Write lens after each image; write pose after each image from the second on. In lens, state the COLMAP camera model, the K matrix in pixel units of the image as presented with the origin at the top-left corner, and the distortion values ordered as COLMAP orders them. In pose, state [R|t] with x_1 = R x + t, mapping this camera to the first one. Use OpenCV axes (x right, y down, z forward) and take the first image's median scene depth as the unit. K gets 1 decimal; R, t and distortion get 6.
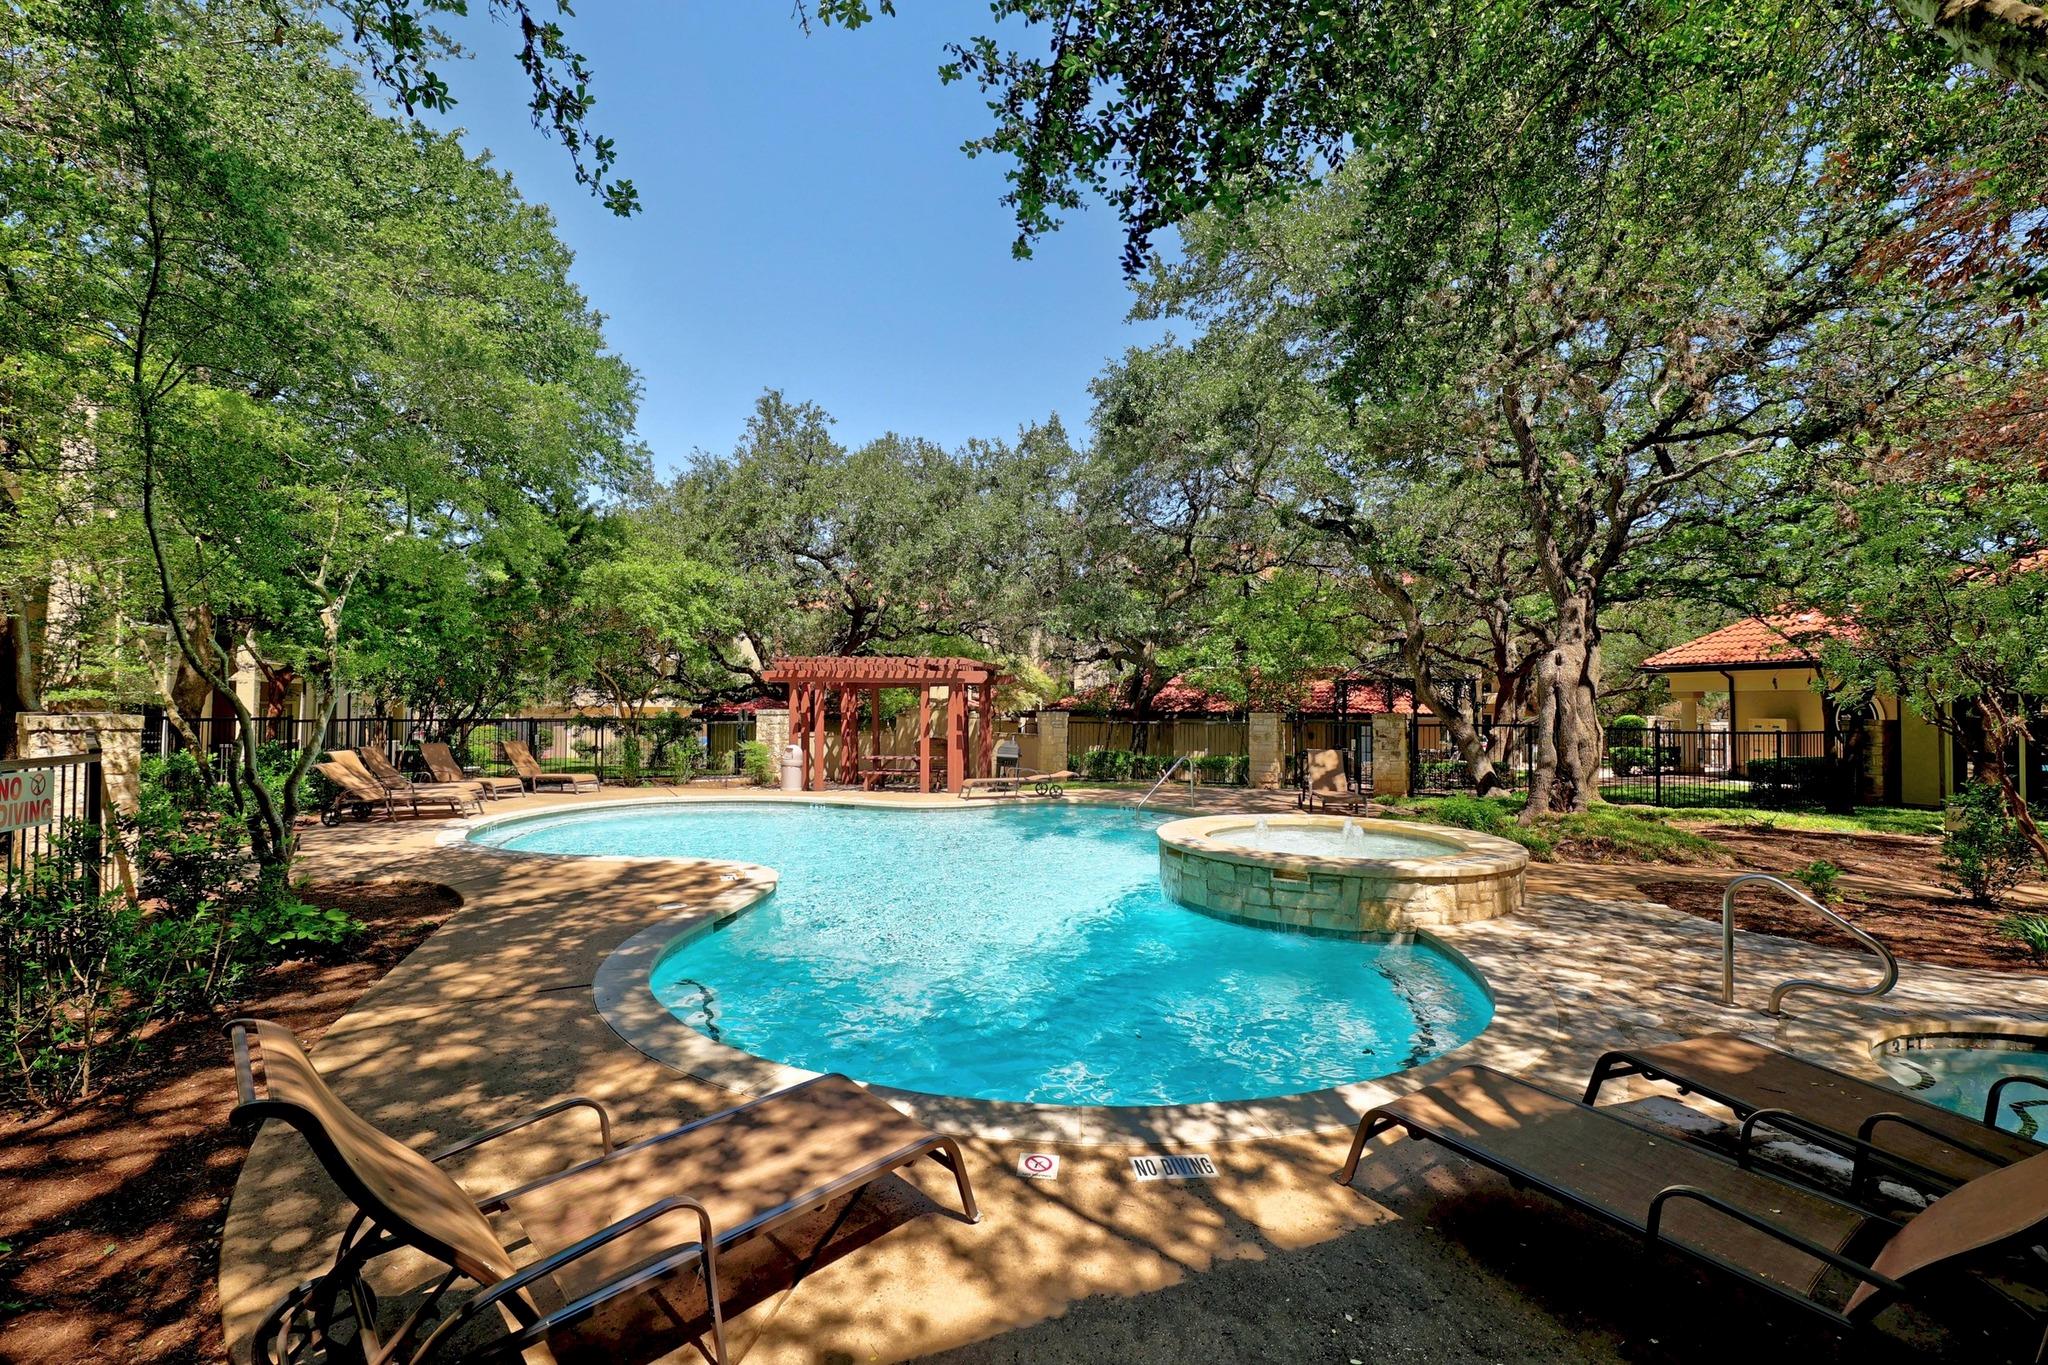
lens RADIAL K [[812.1, 0, 1022.5], [0, 812.1, 697.6], [0, 0, 1]] dist [-0.000909, -0.000067]
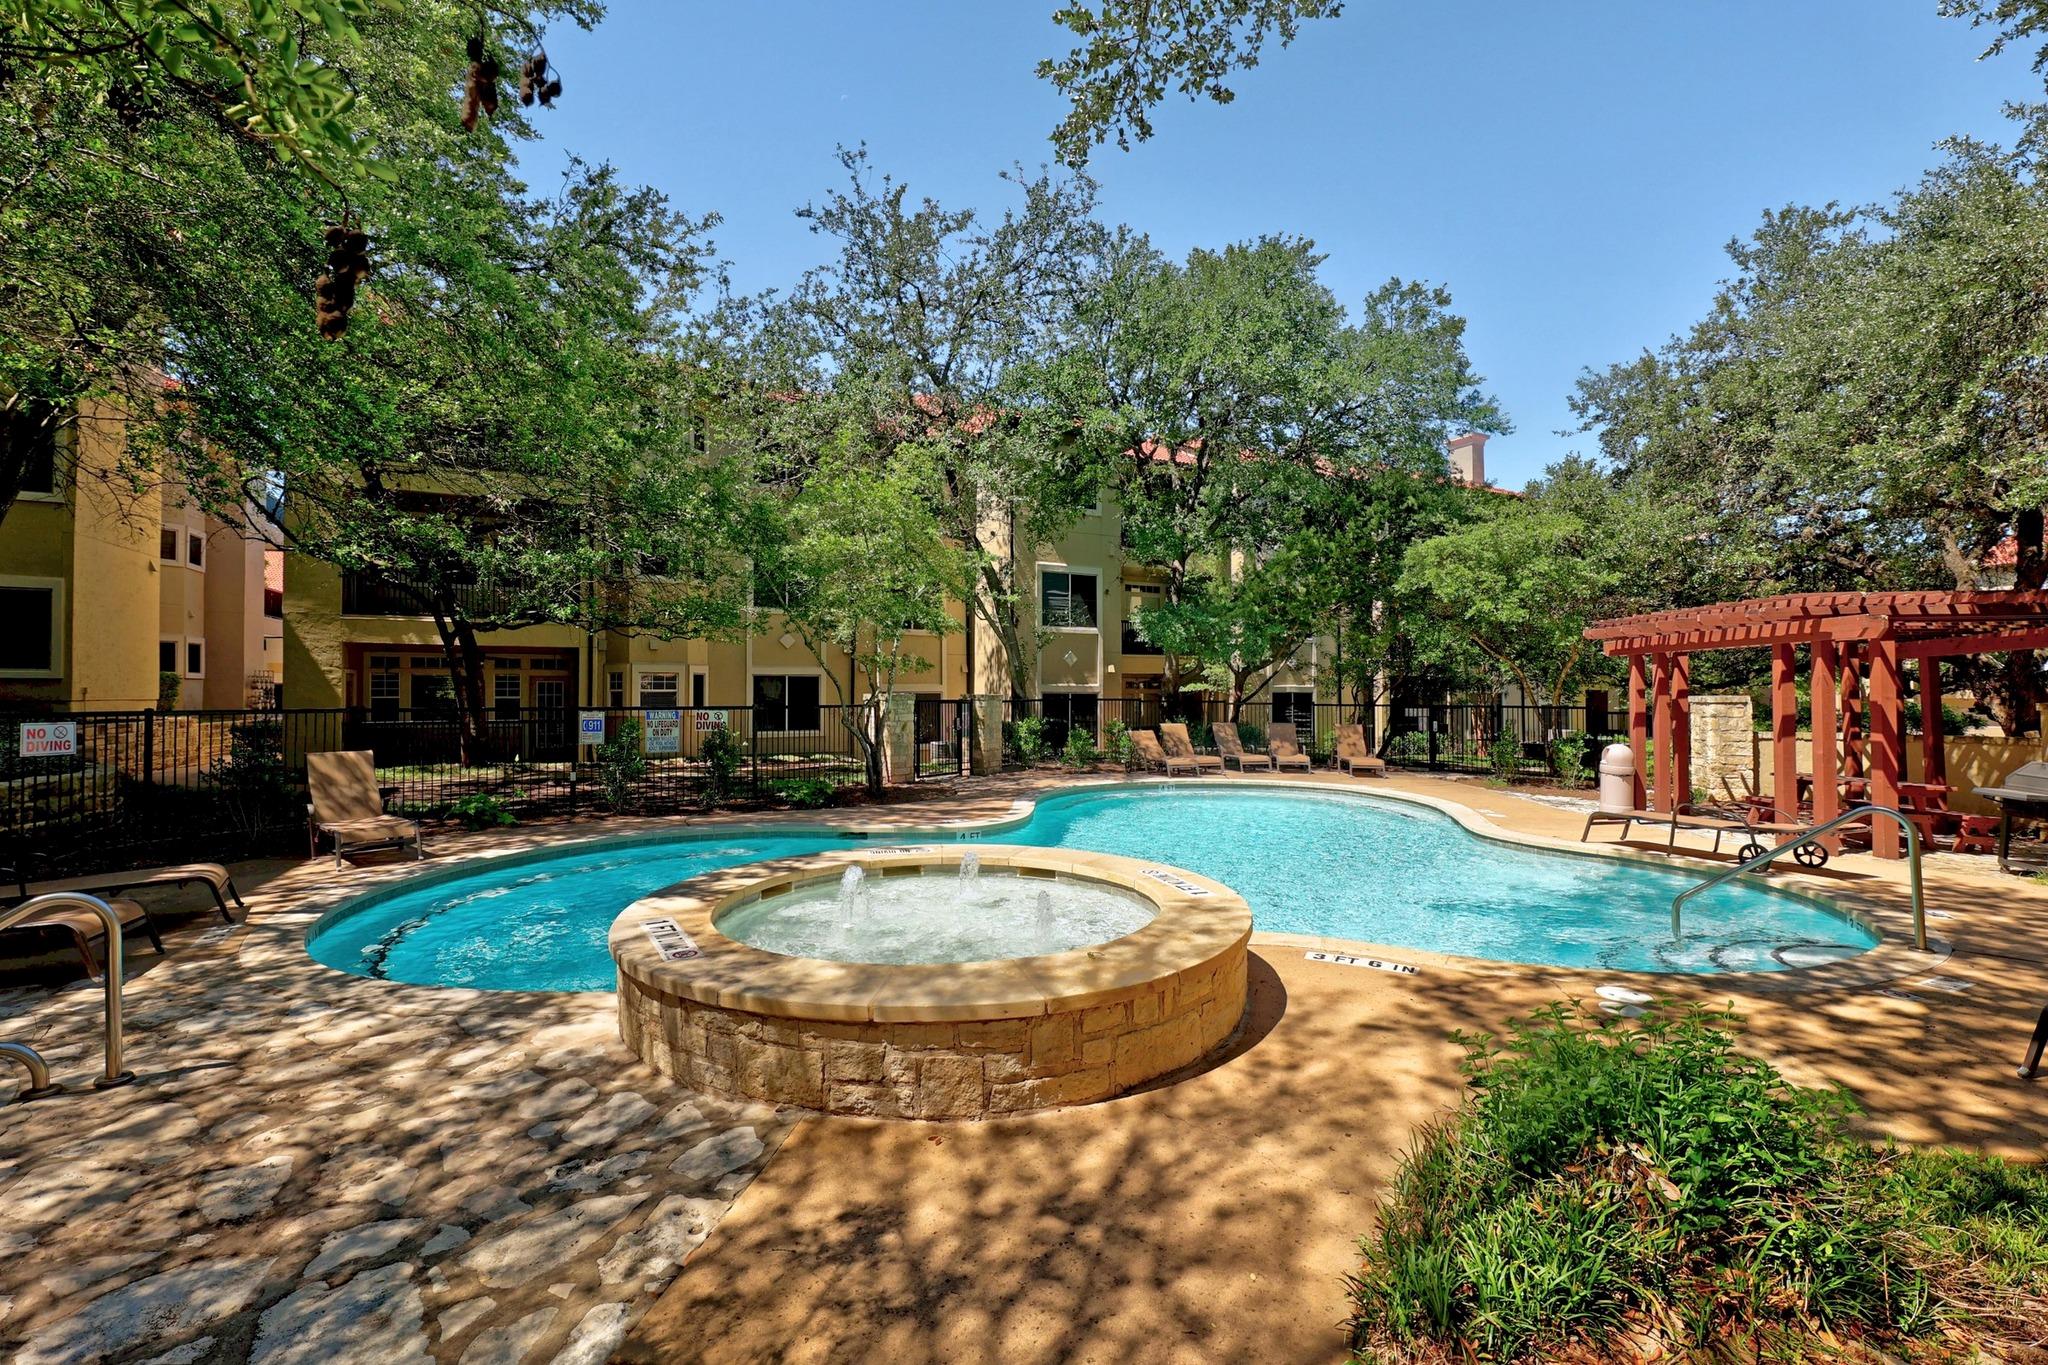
lens RADIAL K [[854.4, 0, 1024.0], [0, 854.4, 682.5], [0, 0, 1]] dist [-0.003356, -0.000284]
pose [[0.086146, -0.021379, -0.996053, 1.329131], [0.010883, 0.999730, -0.020516, 0.043718], [0.996223, -0.009072, 0.086355, 1.360540]]
